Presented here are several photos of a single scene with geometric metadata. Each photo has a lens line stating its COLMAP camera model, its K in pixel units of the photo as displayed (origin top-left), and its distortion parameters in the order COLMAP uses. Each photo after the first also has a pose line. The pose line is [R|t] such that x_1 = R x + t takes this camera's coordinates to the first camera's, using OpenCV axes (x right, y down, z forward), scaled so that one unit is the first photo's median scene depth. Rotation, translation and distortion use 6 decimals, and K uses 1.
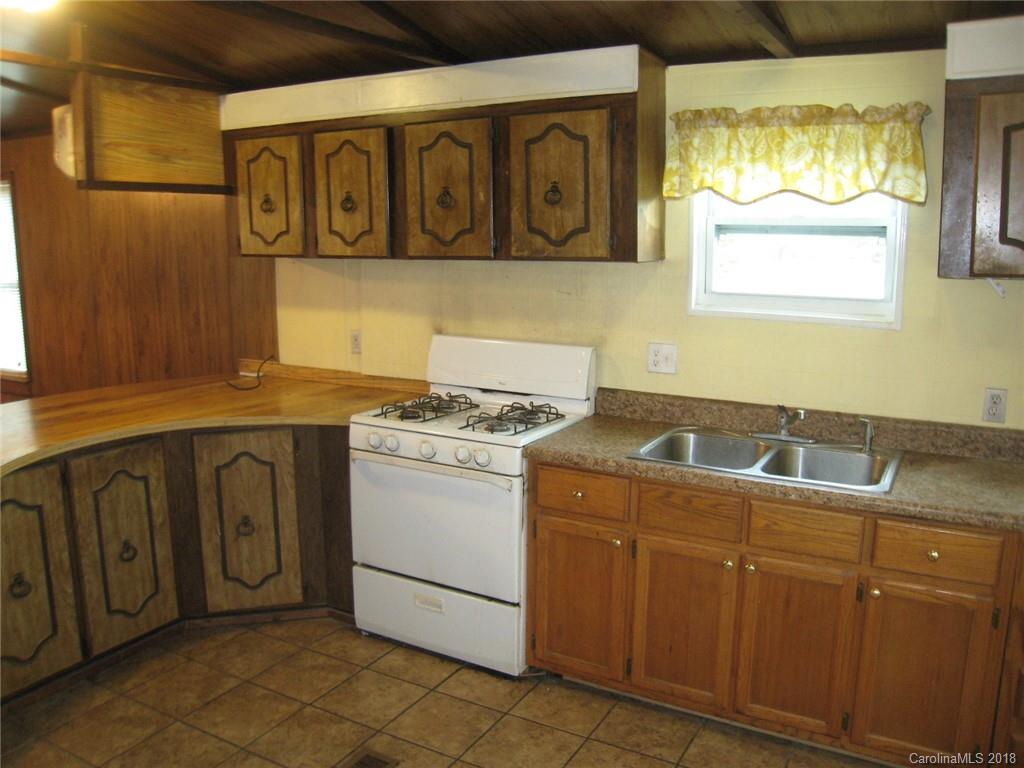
lens RADIAL K [[839.2, 0, 514.8], [0, 839.2, 381.1], [0, 0, 1]] dist [-0.088477, 0.001591]
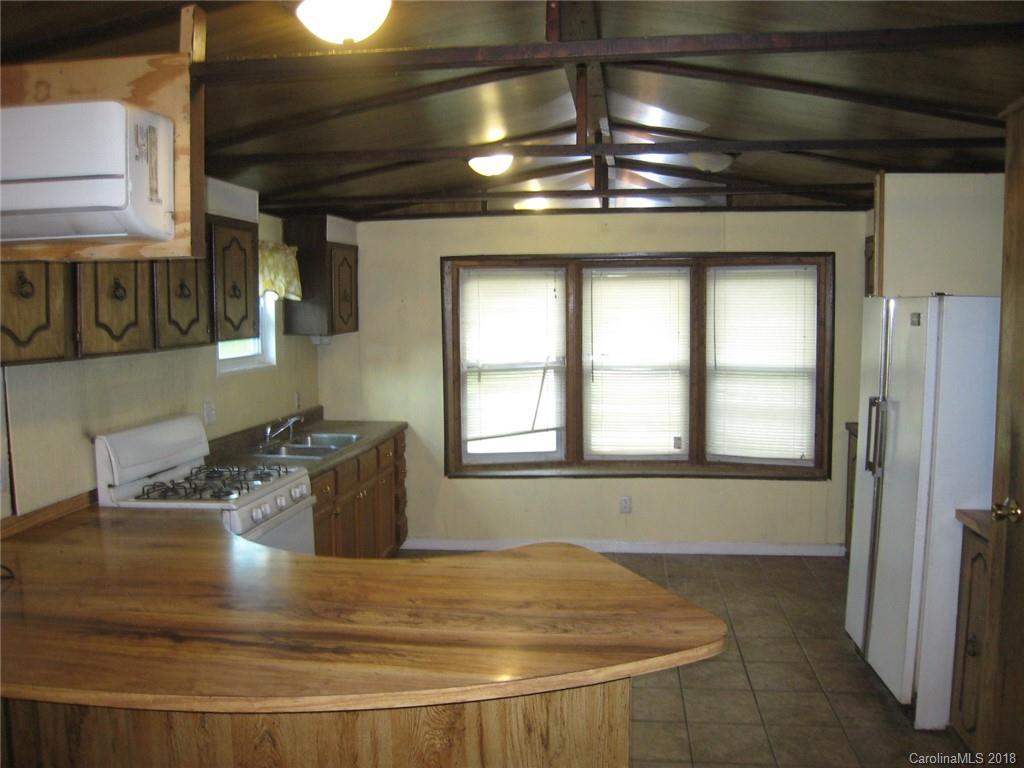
lens RADIAL K [[839.2, 0, 514.8], [0, 839.2, 381.1], [0, 0, 1]] dist [-0.088477, 0.001591]
pose [[-0.397090, -0.061909, 0.915689, -1.132198], [0.192035, 0.970033, 0.148859, -0.167728], [-0.897464, 0.234955, -0.373302, 0.954253]]
